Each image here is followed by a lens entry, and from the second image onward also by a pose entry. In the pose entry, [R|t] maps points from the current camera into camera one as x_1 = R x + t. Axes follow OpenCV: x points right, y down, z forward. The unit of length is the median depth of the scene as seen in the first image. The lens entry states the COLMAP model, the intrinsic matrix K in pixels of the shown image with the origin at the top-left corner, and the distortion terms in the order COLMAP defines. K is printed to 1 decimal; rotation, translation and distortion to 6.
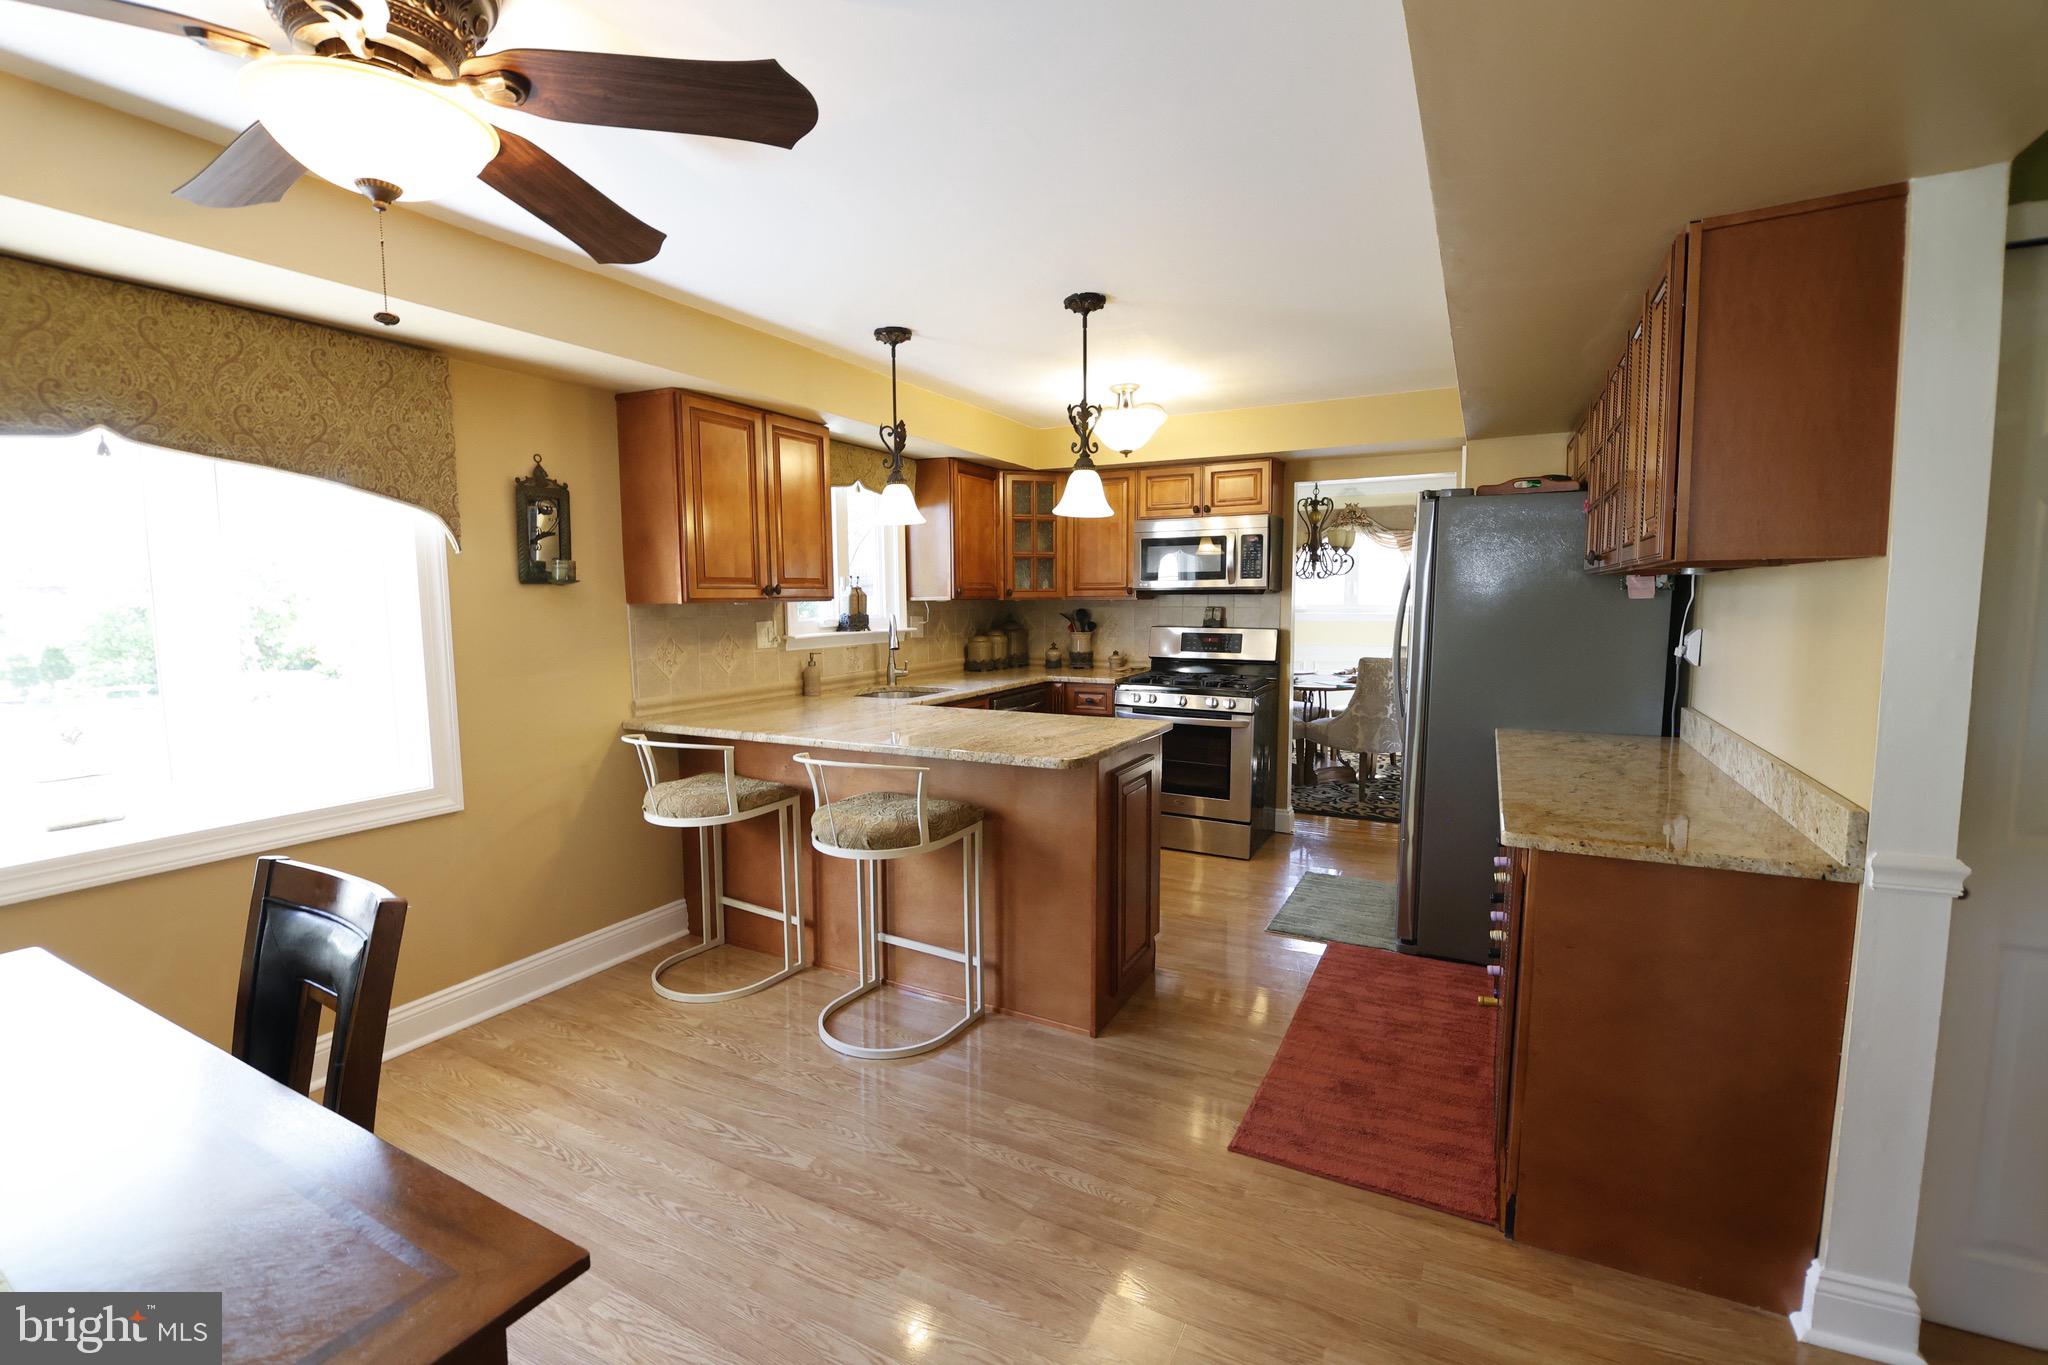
lens RADIAL K [[888.7, 0, 1010.4], [0, 888.7, 678.8], [0, 0, 1]] dist [-0.009332, -0.006640]
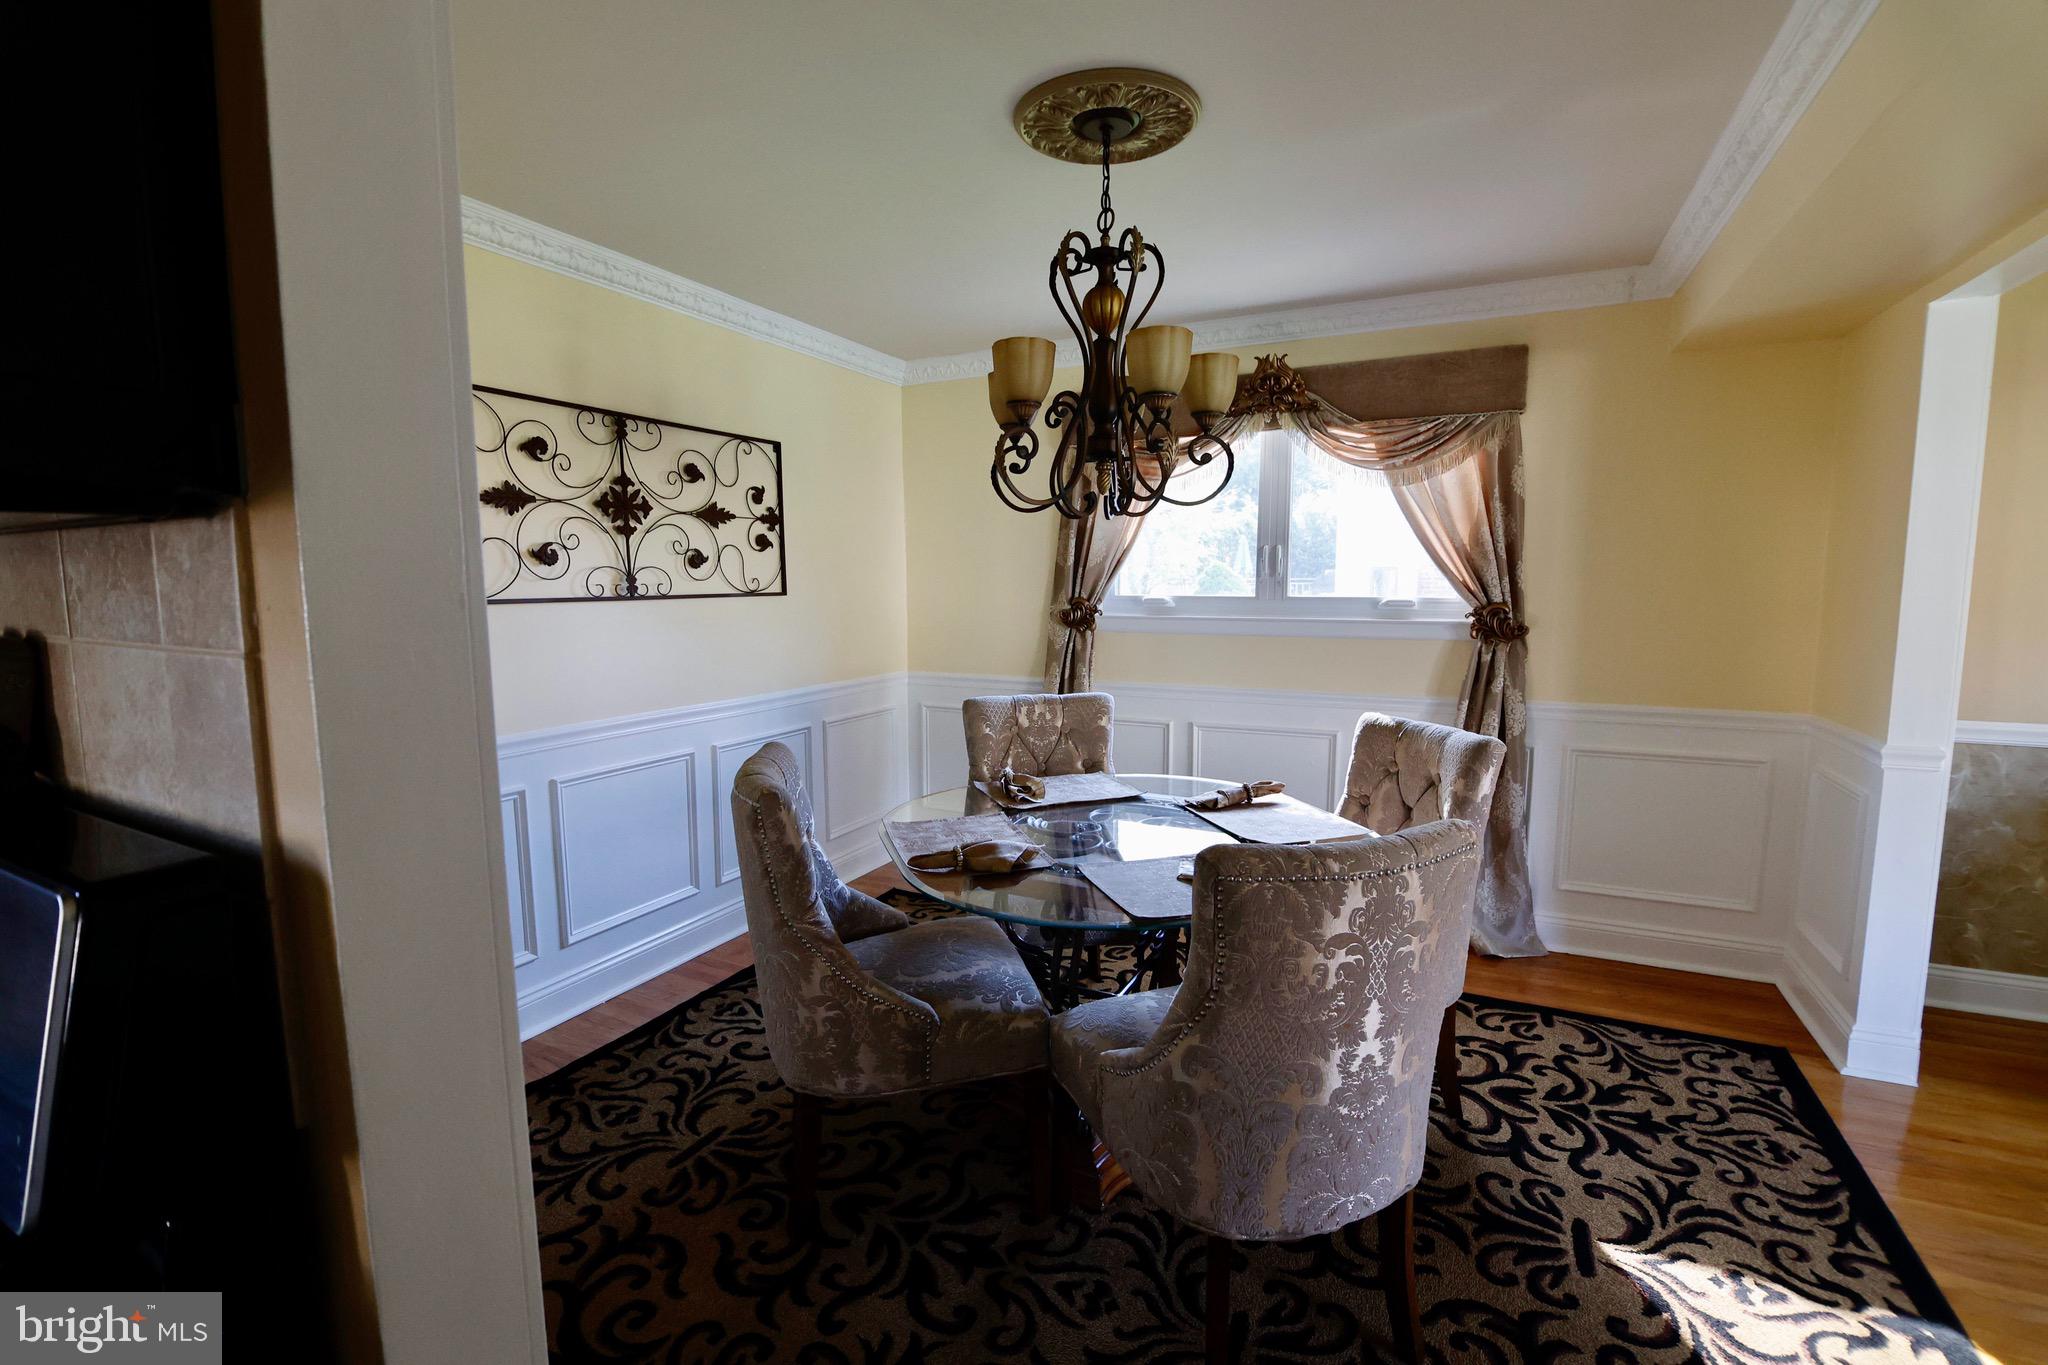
lens RADIAL K [[903.4, 0, 999.4], [0, 903.4, 686.6], [0, 0, 1]] dist [-0.008094, -0.006480]
pose [[0.999905, 0.001343, 0.013682, 0.511560], [-0.001639, 0.999765, 0.021596, -0.103556], [-0.013650, -0.021616, 0.999673, 1.165718]]
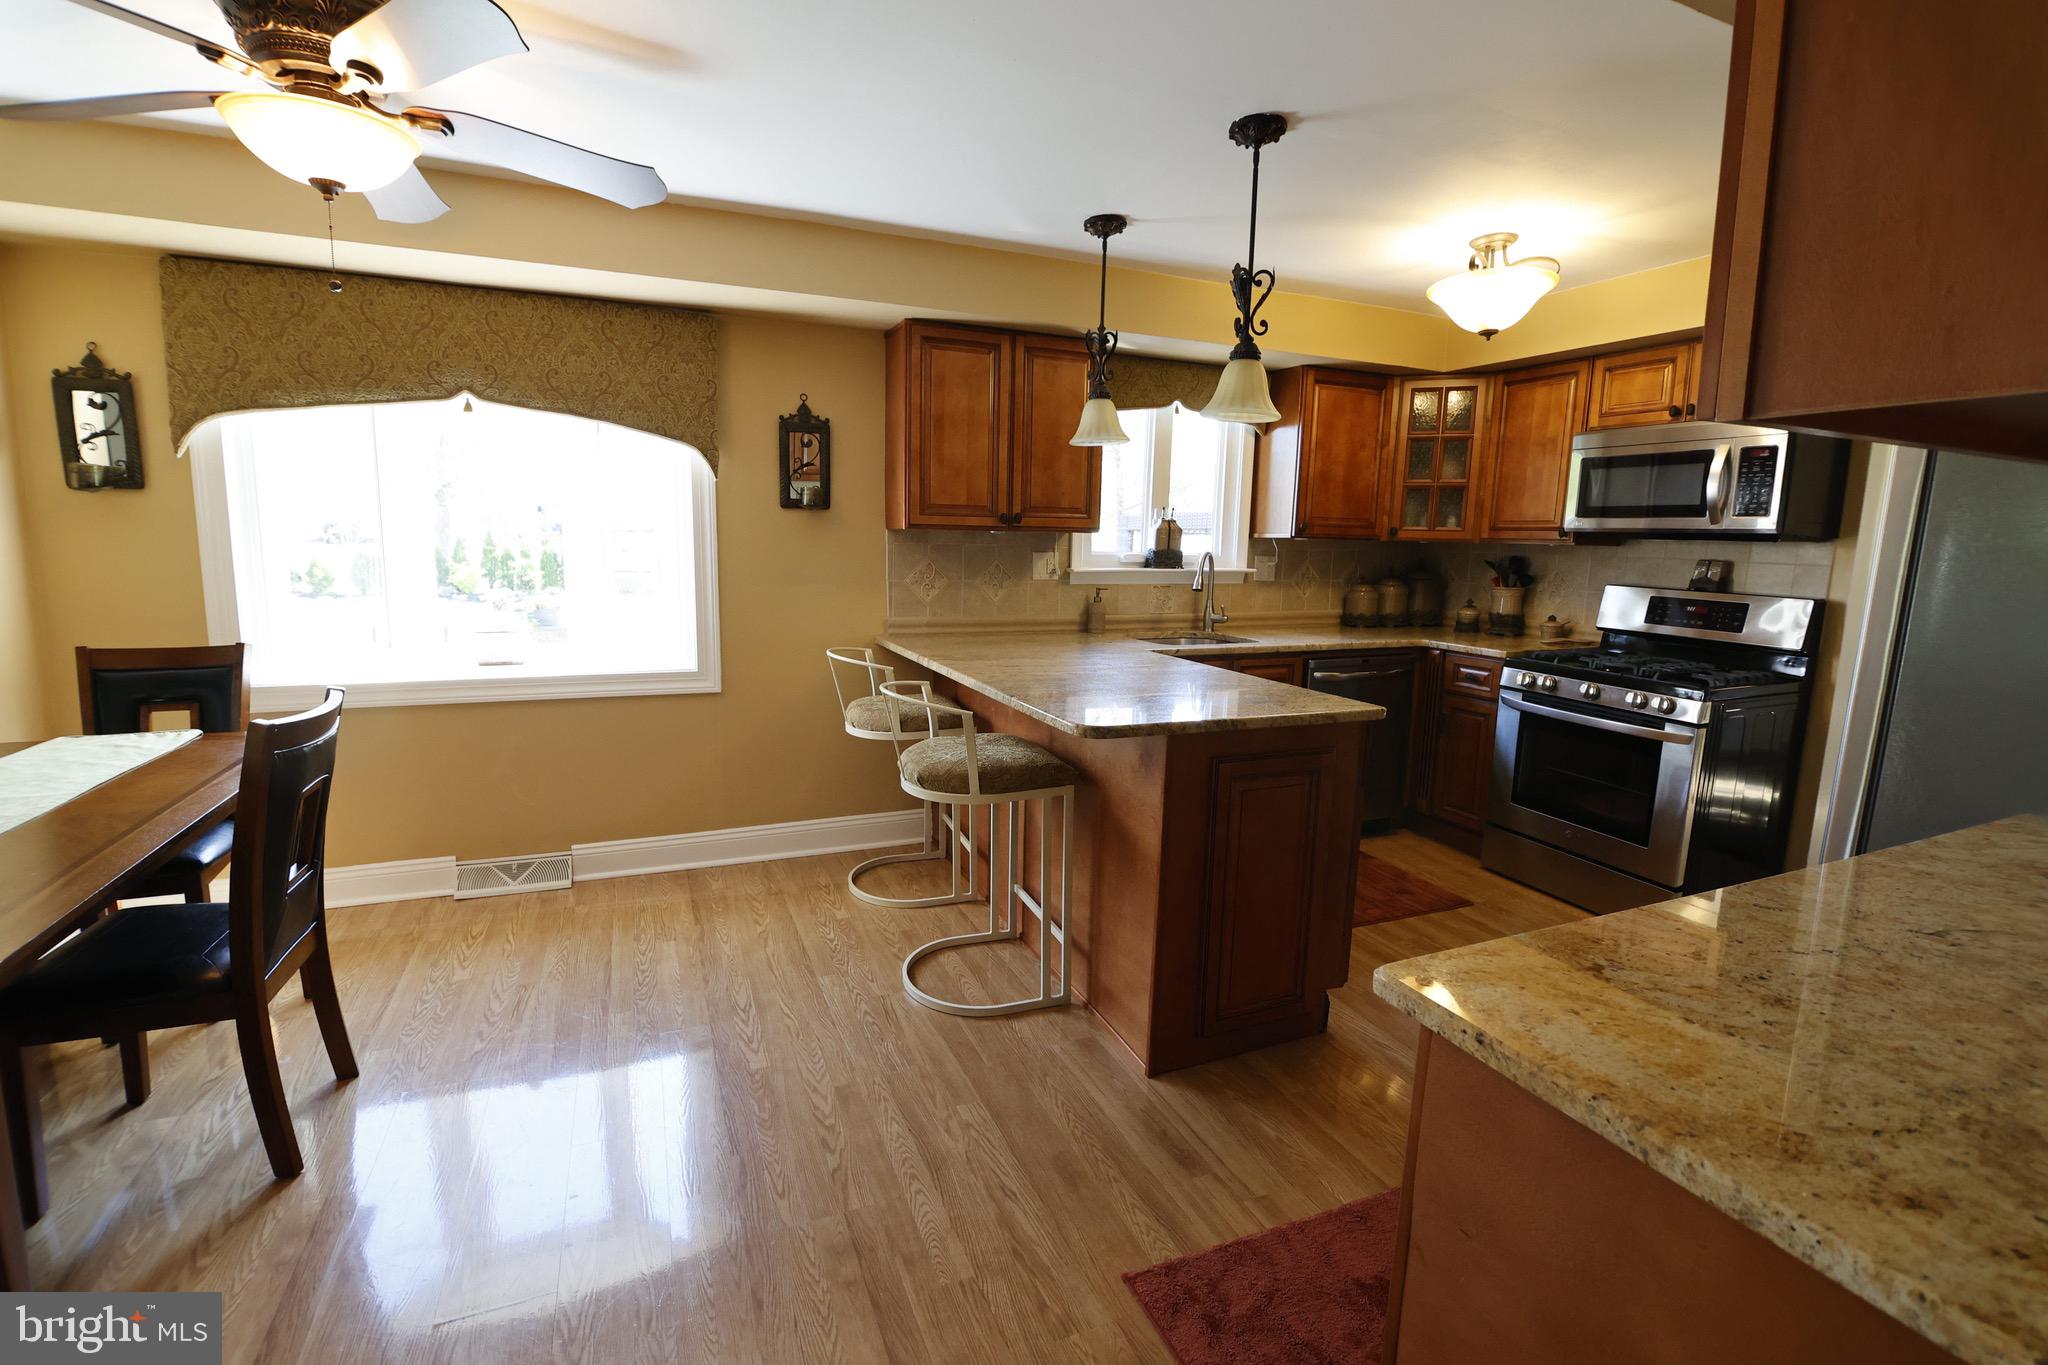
lens RADIAL K [[888.7, 0, 1003.1], [0, 888.7, 668.5], [0, 0, 1]] dist [-0.009332, -0.006640]
pose [[0.771308, 0.116308, -0.625745, 0.325627], [-0.084492, 0.993171, 0.080455, -0.012356], [0.630829, -0.009186, 0.775868, 0.212432]]
